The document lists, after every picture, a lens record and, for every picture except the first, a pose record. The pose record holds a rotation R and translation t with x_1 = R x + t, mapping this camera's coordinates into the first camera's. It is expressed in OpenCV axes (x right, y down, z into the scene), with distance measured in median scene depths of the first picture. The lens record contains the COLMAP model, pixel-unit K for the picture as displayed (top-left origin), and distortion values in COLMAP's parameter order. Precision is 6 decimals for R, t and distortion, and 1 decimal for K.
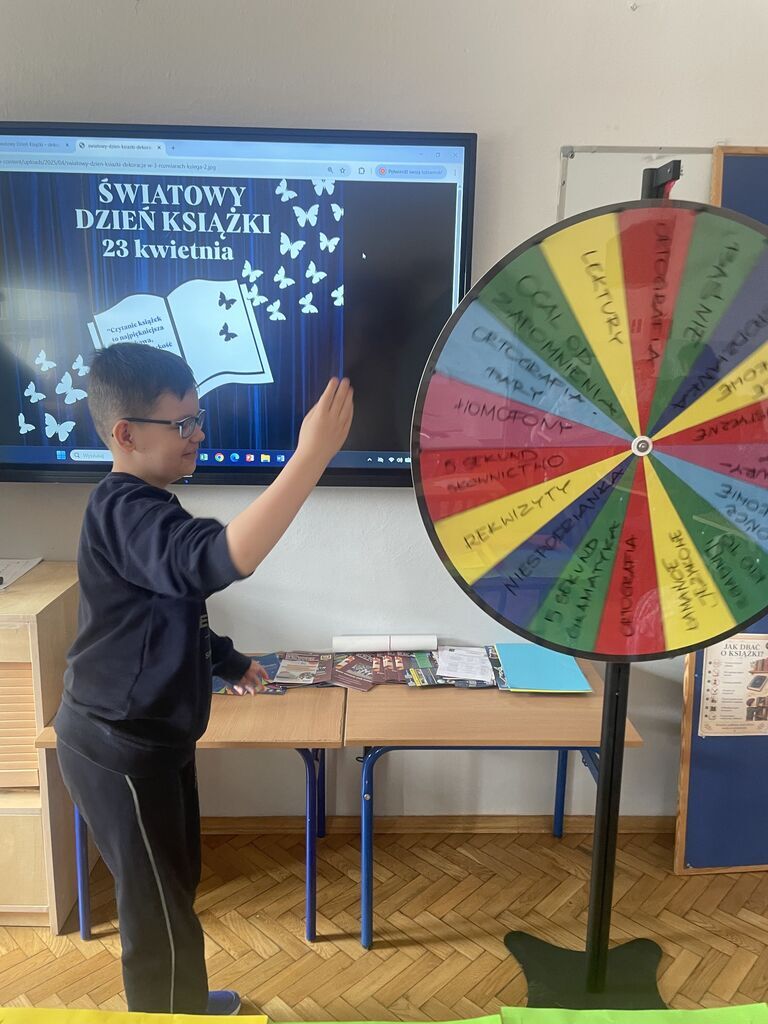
lens RADIAL K [[775.9, 0, 384.7], [0, 775.9, 505.9], [0, 0, 1]] dist [0.089595, -0.112844]
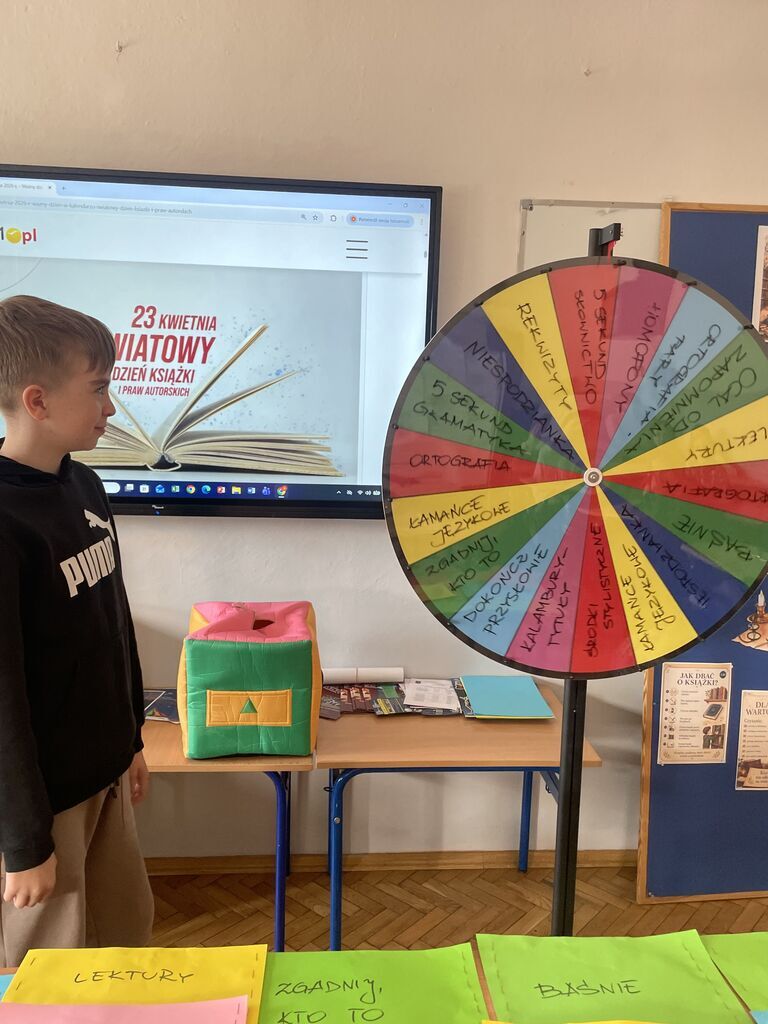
lens RADIAL K [[859.7, 0, 383.7], [0, 859.7, 517.5], [0, 0, 1]] dist [0.094459, -0.132157]
pose [[0.998644, 0.004410, 0.051863, -0.019898], [-0.001893, 0.998823, -0.048473, 0.029757], [-0.052016, 0.048309, 0.997477, -0.140690]]
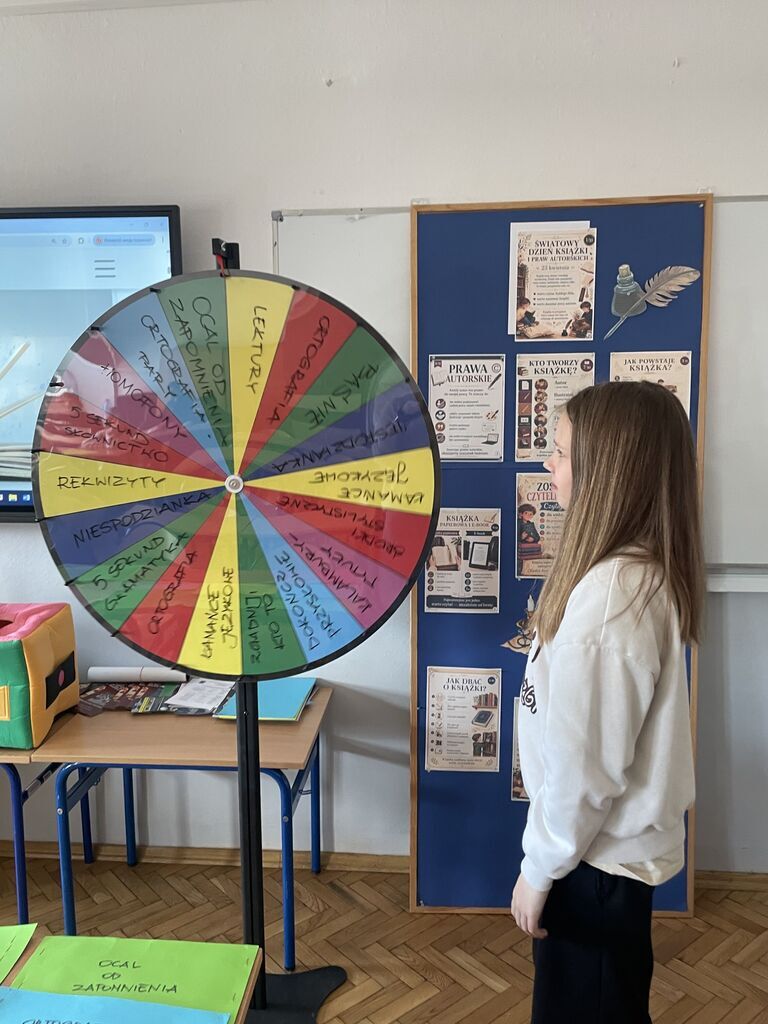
lens RADIAL K [[847.4, 0, 372.3], [0, 847.4, 508.5], [0, 0, 1]] dist [0.096642, -0.128655]
pose [[0.992588, -0.003215, -0.121486, 0.511058], [-0.004141, 0.998175, -0.060251, 0.024569], [0.121458, 0.060308, 0.990763, -0.131946]]
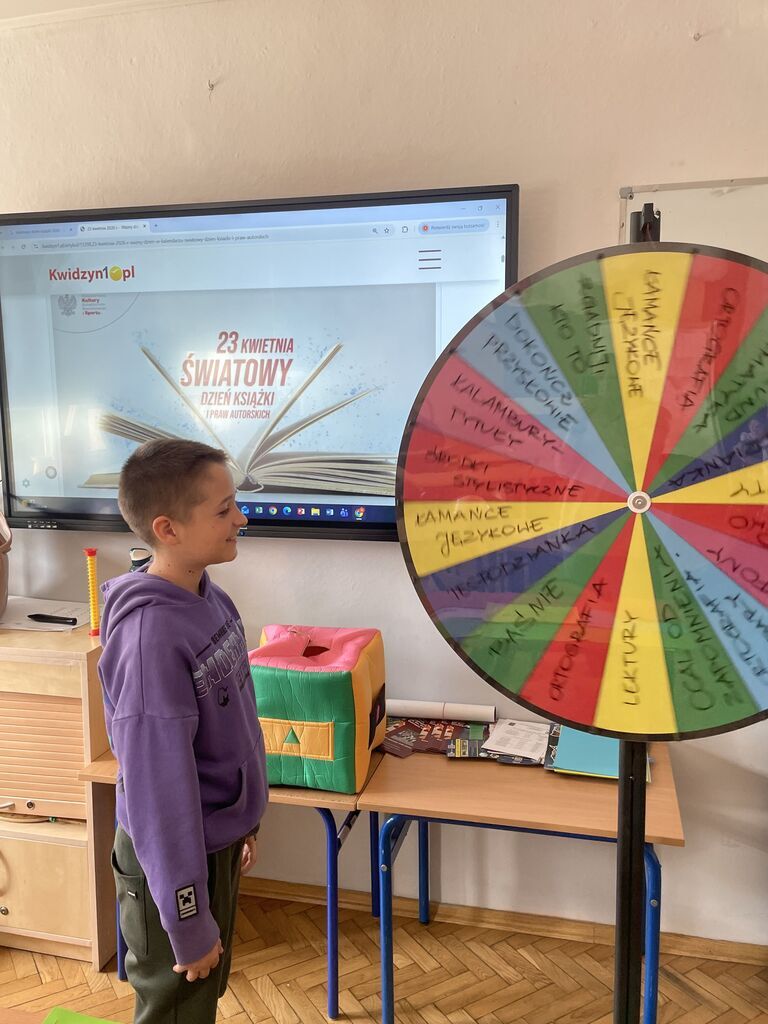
lens RADIAL K [[859.0, 0, 391.2], [0, 859.0, 506.2], [0, 0, 1]] dist [0.084775, -0.108198]
pose [[0.965195, 0.012343, -0.261240, 0.240201], [-0.033016, 0.996645, -0.074895, 0.011628], [0.259439, 0.080914, 0.962364, -0.044997]]
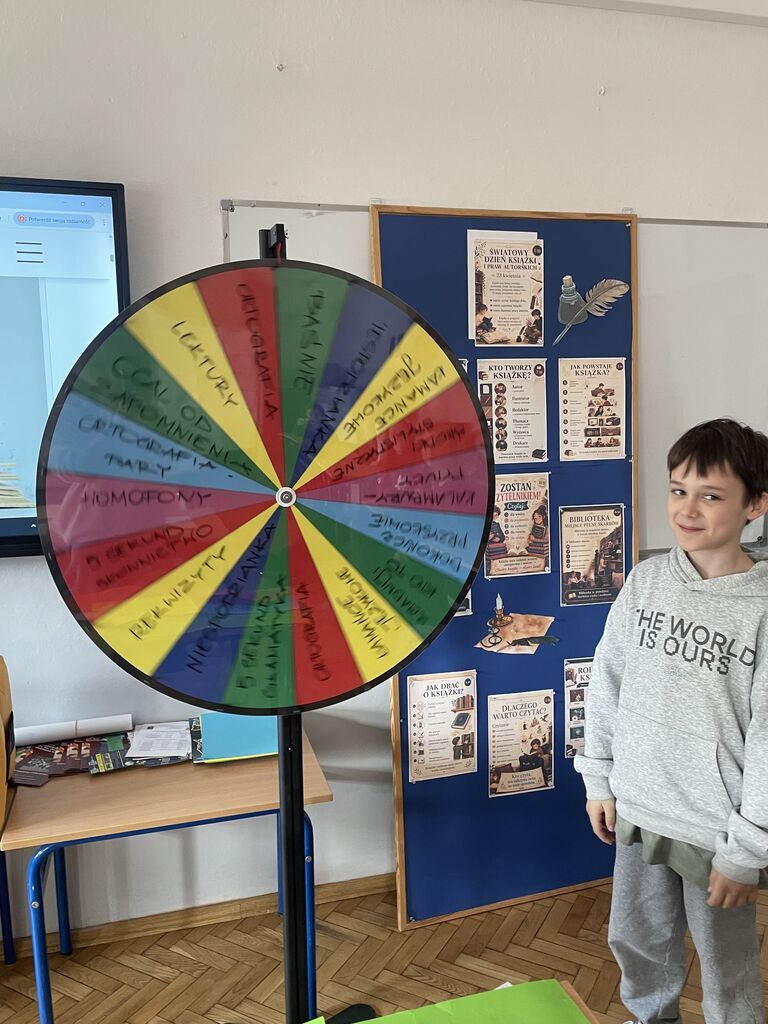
lens RADIAL K [[856.4, 0, 392.8], [0, 856.4, 510.2], [0, 0, 1]] dist [0.102772, -0.143886]
pose [[0.967871, -0.060155, 0.244145, 0.145704], [0.075630, 0.995645, -0.054507, 0.009012], [-0.239803, 0.071220, 0.968206, -0.082074]]
